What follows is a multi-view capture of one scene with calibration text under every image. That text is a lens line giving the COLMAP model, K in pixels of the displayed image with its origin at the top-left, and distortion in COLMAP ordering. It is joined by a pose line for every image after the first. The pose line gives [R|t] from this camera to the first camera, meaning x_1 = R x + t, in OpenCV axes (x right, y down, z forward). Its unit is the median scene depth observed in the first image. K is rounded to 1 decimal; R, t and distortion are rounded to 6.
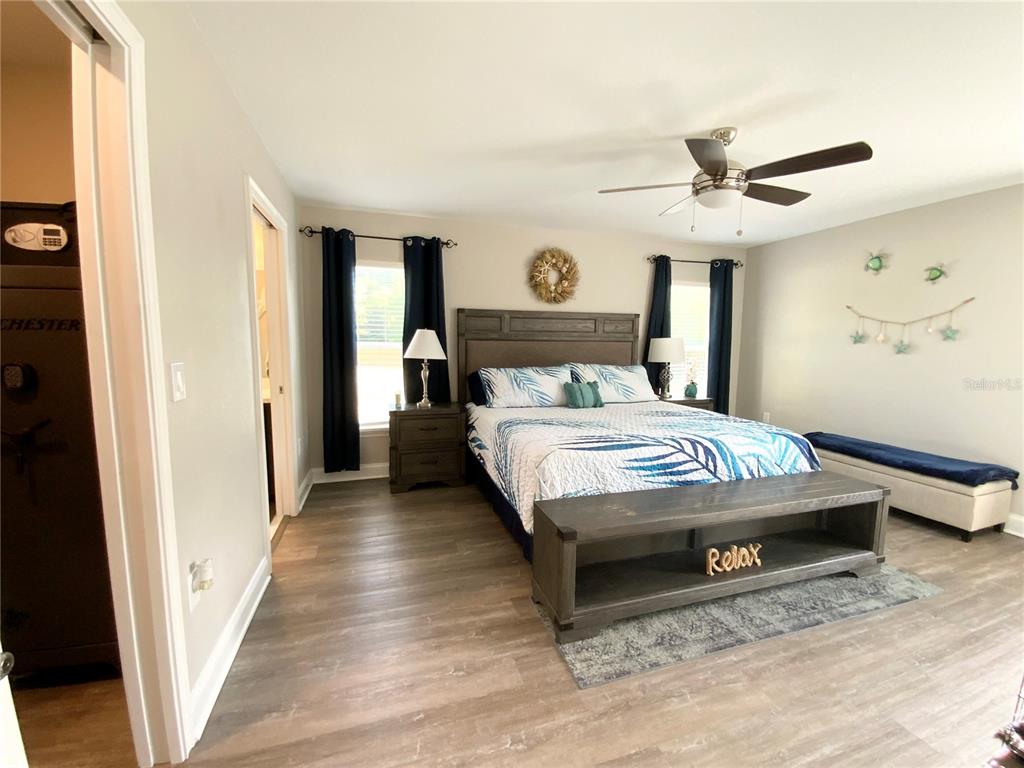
lens RADIAL K [[413.0, 0, 510.2], [0, 413.0, 386.2], [0, 0, 1]] dist [0.022570, -0.019758]
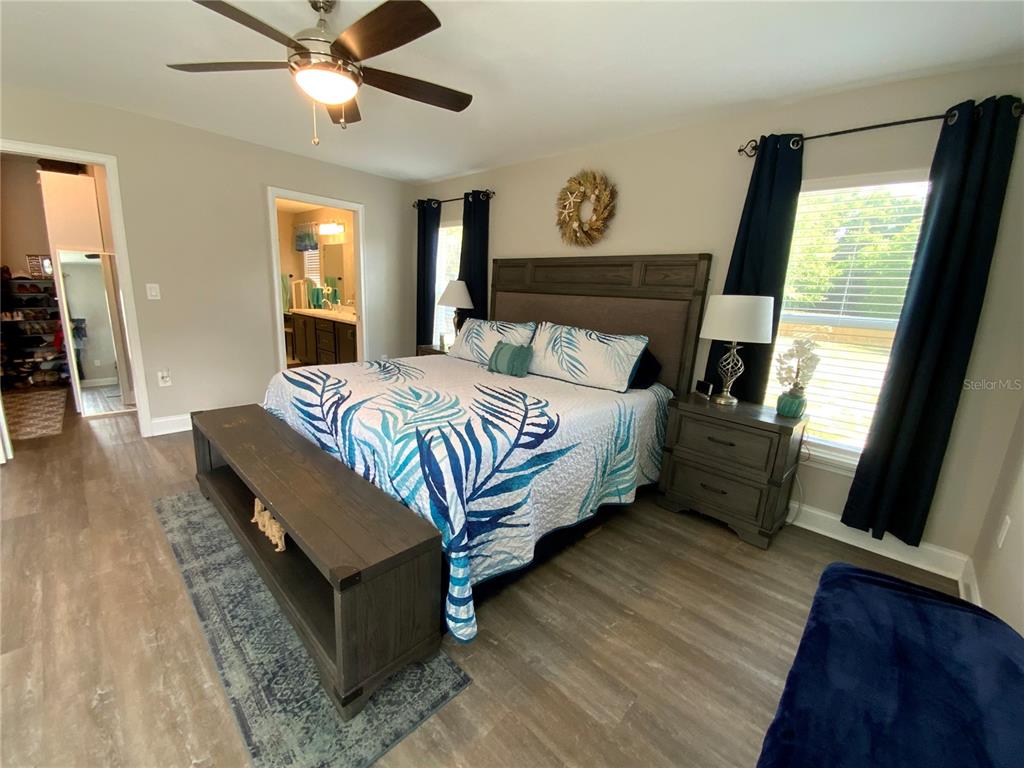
lens RADIAL K [[413.0, 0, 510.2], [0, 413.0, 386.2], [0, 0, 1]] dist [0.022570, -0.019758]
pose [[0.487780, 0.209921, -0.847351, 1.001274], [-0.141357, 0.976840, 0.160628, -0.064302], [0.861446, 0.041428, 0.506157, 0.658970]]
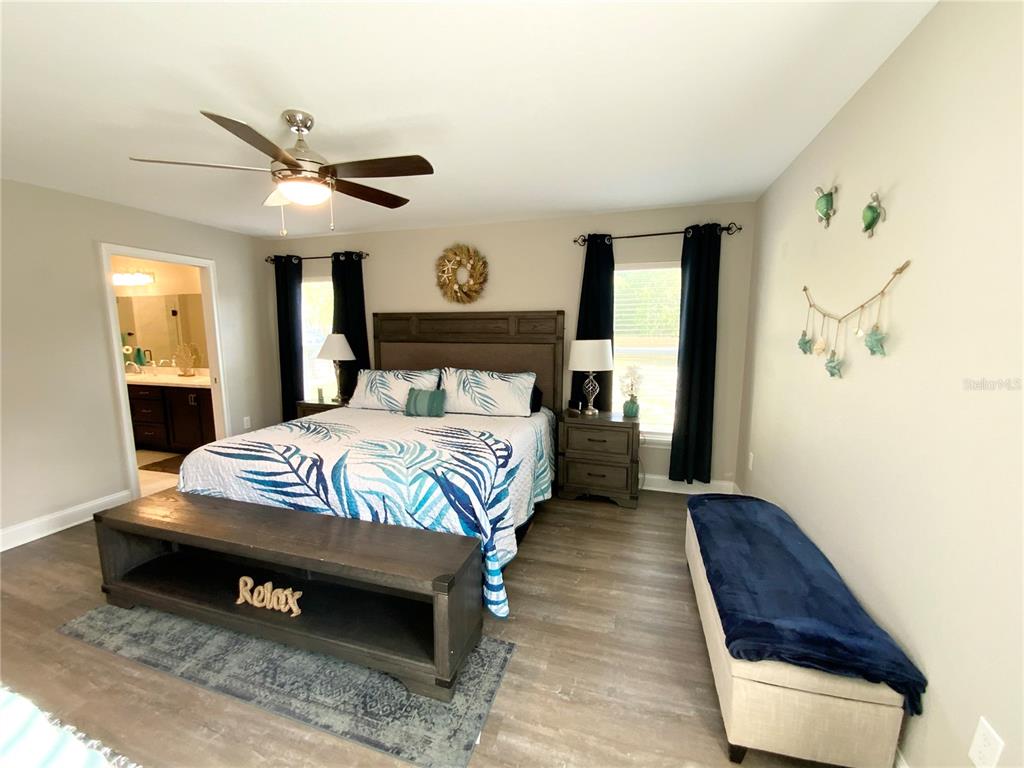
lens RADIAL K [[413.0, 0, 510.2], [0, 413.0, 386.2], [0, 0, 1]] dist [0.022570, -0.019758]
pose [[0.826902, 0.064491, -0.558636, 0.973953], [-0.050467, 0.997904, 0.040499, -0.072574], [0.560077, -0.005296, 0.828423, 0.366065]]
